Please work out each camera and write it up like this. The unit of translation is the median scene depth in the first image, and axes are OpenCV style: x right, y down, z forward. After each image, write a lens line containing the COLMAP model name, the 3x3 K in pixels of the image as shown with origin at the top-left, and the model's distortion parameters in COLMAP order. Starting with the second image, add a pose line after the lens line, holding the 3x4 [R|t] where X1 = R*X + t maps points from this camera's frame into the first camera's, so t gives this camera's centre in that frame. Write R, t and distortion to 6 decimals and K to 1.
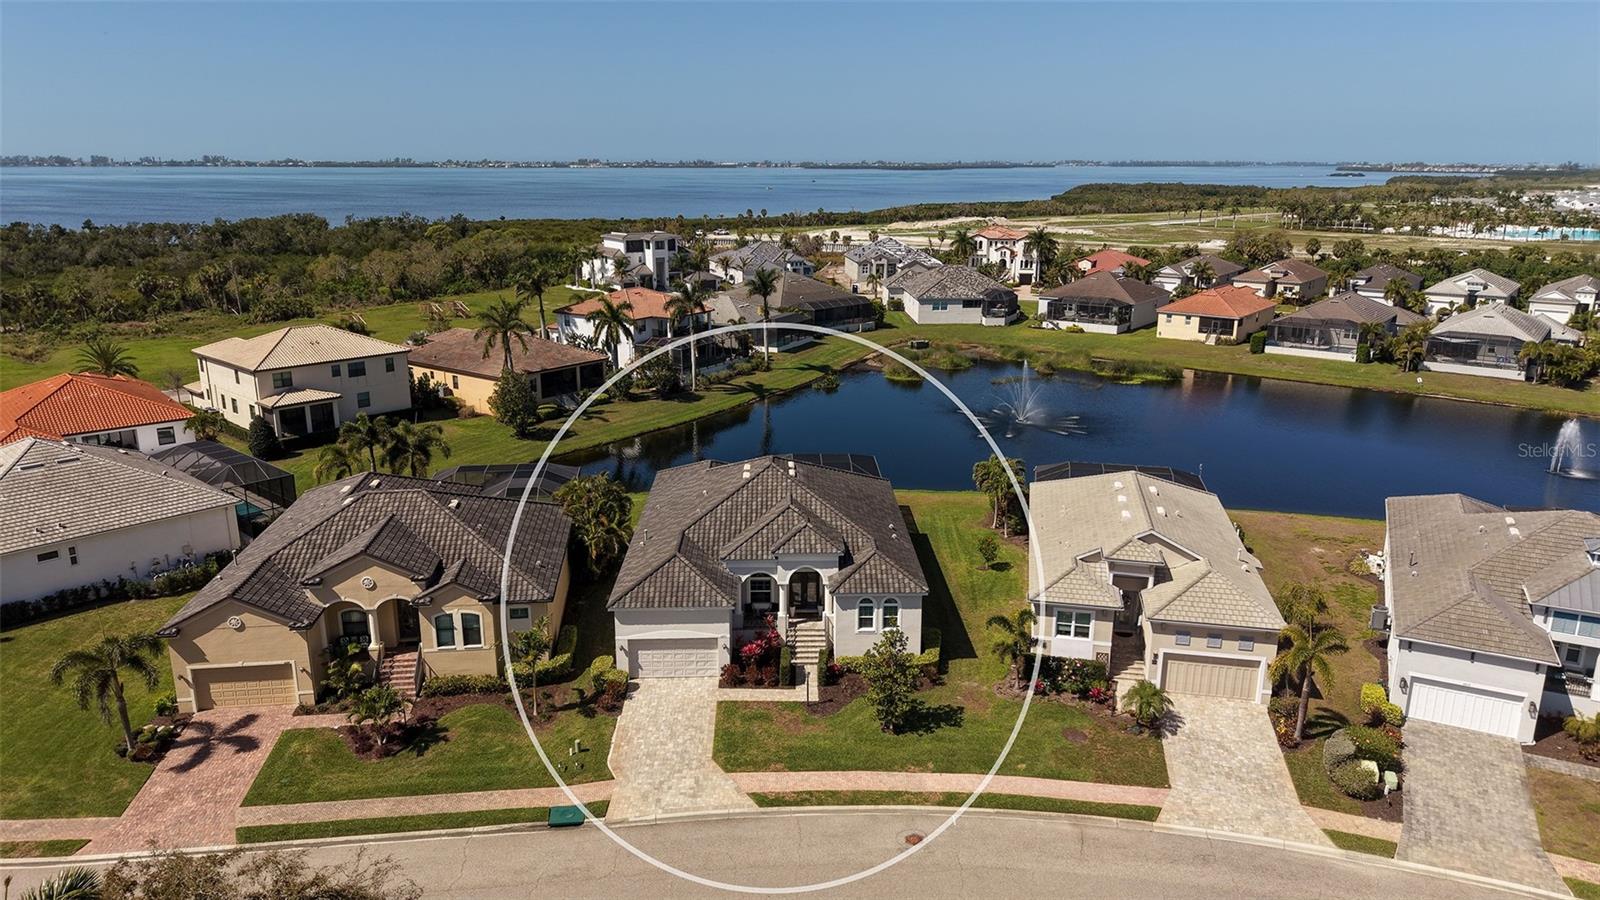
lens RADIAL K [[1062.6, 0, 800.0], [0, 1062.6, 450.0], [0, 0, 1]] dist [0.041055, -0.054613]
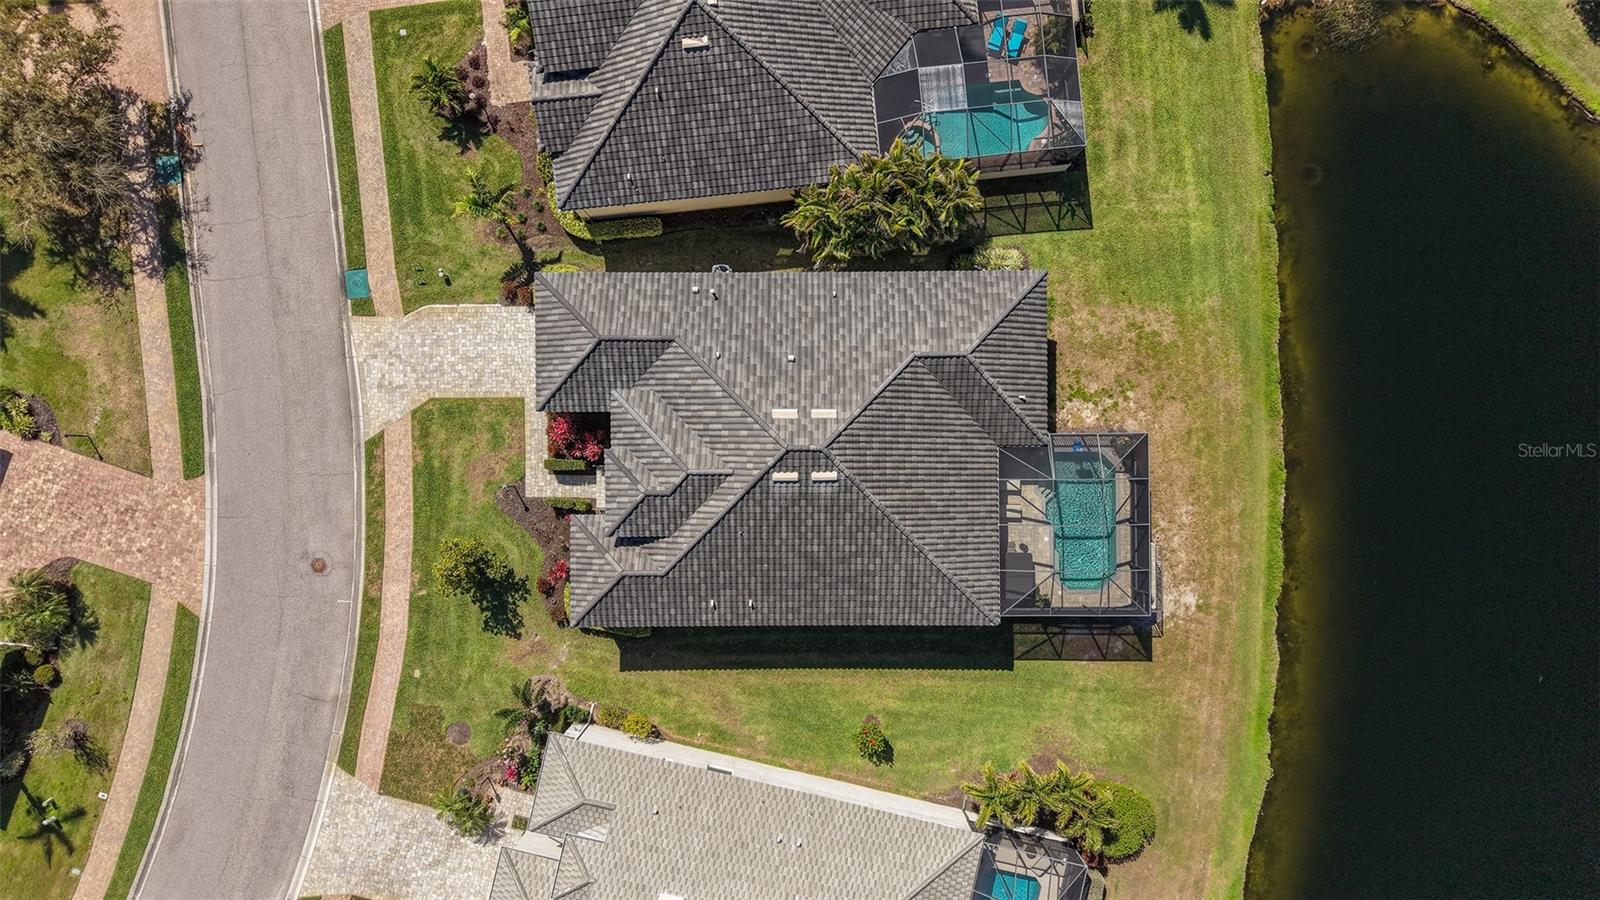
lens RADIAL K [[1062.6, 0, 800.0], [0, 1062.6, 450.0], [0, 0, 1]] dist [0.041055, -0.054613]
pose [[-0.019657, 0.999763, -0.009322, -0.021964], [-0.267131, 0.003733, 0.963653, -0.777524], [0.963460, 0.021433, 0.266994, 0.938039]]
